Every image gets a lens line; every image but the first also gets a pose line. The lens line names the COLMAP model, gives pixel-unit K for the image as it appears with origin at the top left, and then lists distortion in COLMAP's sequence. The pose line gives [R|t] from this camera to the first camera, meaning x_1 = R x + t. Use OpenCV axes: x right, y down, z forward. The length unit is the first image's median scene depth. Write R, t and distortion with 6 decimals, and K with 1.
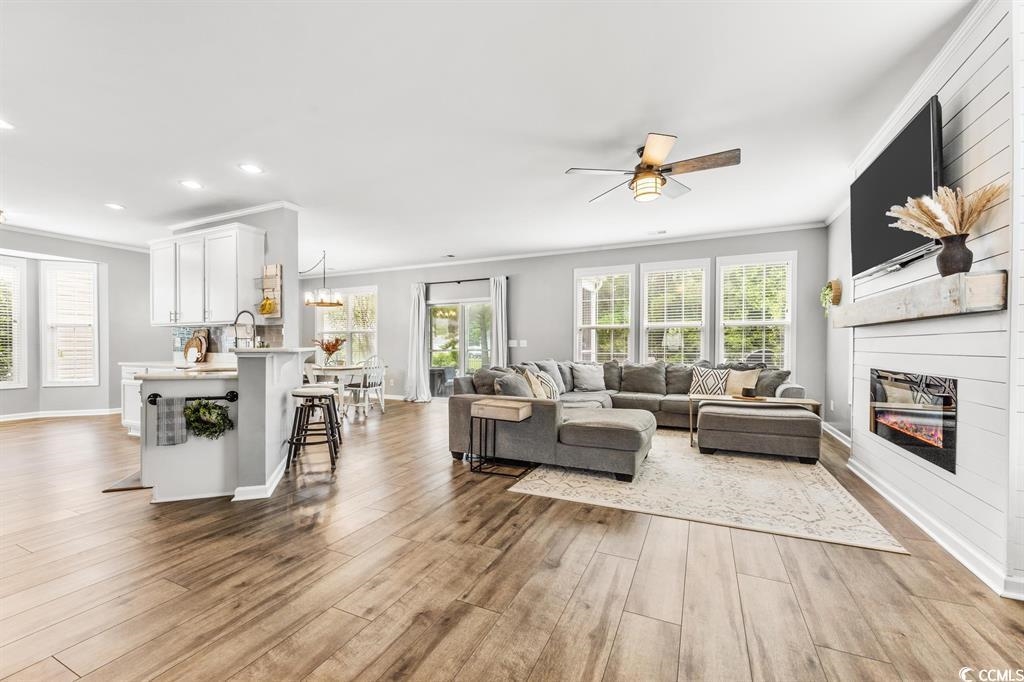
lens RADIAL K [[409.7, 0, 509.8], [0, 409.7, 355.0], [0, 0, 1]] dist [0.001109, -0.000234]
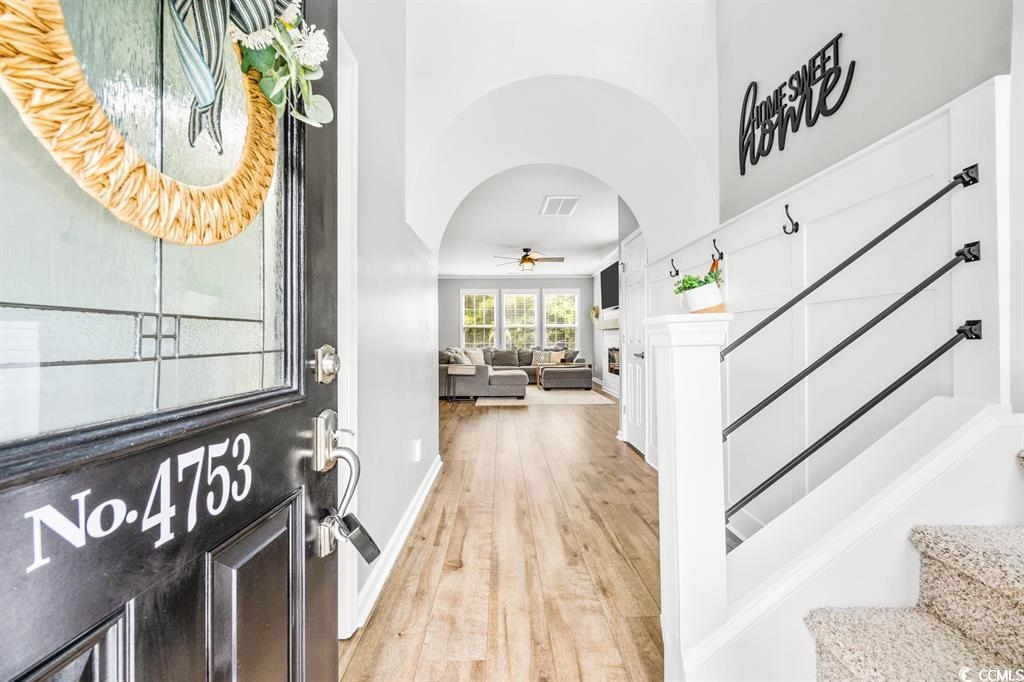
lens RADIAL K [[409.7, 0, 512.4], [0, 409.7, 339.4], [0, 0, 1]] dist [0.001109, -0.000234]
pose [[0.892890, -0.003166, 0.450264, -0.588750], [0.014480, 0.999660, -0.021684, 0.026827], [-0.450042, 0.025882, 0.892632, -0.746008]]
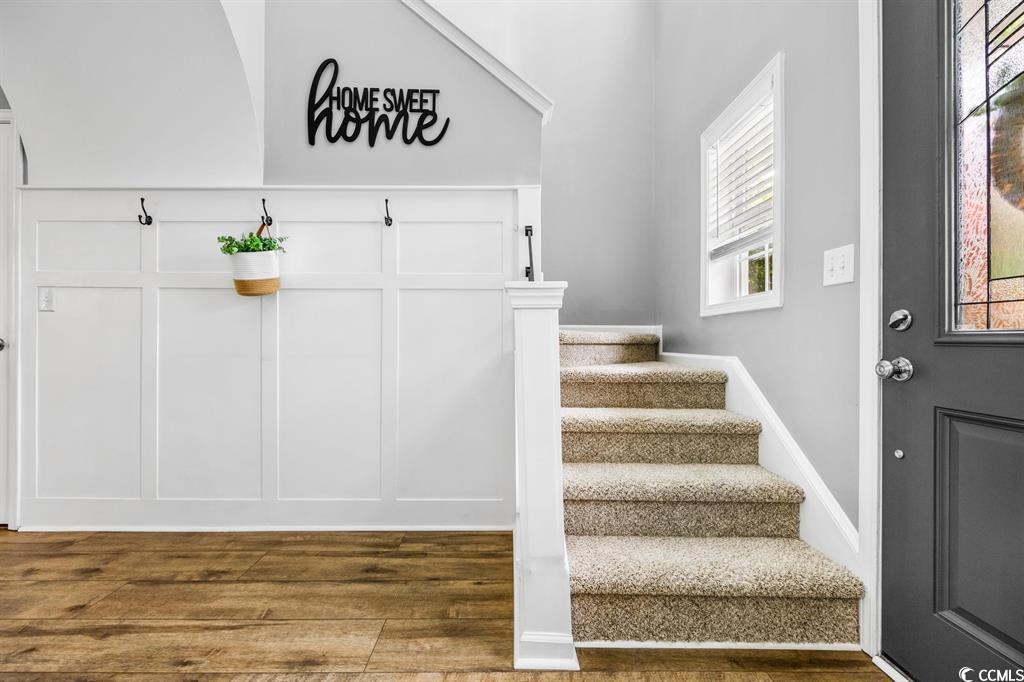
lens RADIAL K [[409.7, 0, 508.7], [0, 409.7, 340.7], [0, 0, 1]] dist [0.001109, -0.000234]
pose [[-0.425864, -0.000270, 0.904787, -0.639860], [0.014515, 0.999869, 0.007130, 0.046659], [-0.904671, 0.016170, -0.425804, -0.421082]]
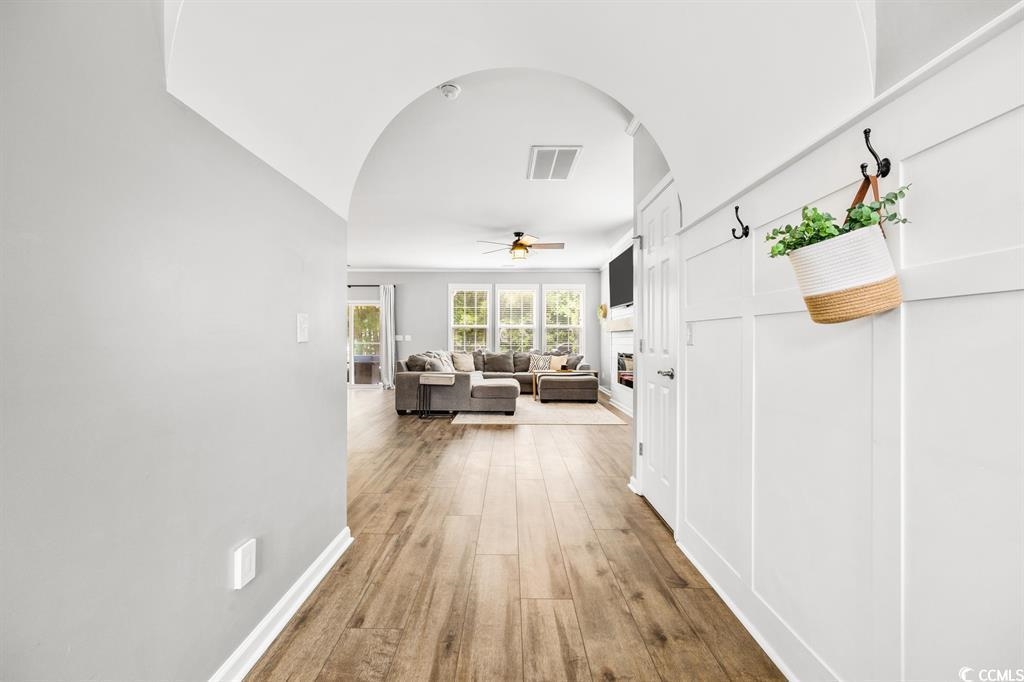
lens RADIAL K [[409.7, 0, 502.4], [0, 409.7, 340.9], [0, 0, 1]] dist [0.001109, -0.000234]
pose [[0.912511, 0.004841, 0.409023, -0.382830], [0.003210, 0.999814, -0.018994, 0.010528], [-0.409040, 0.018646, 0.912326, -0.500913]]
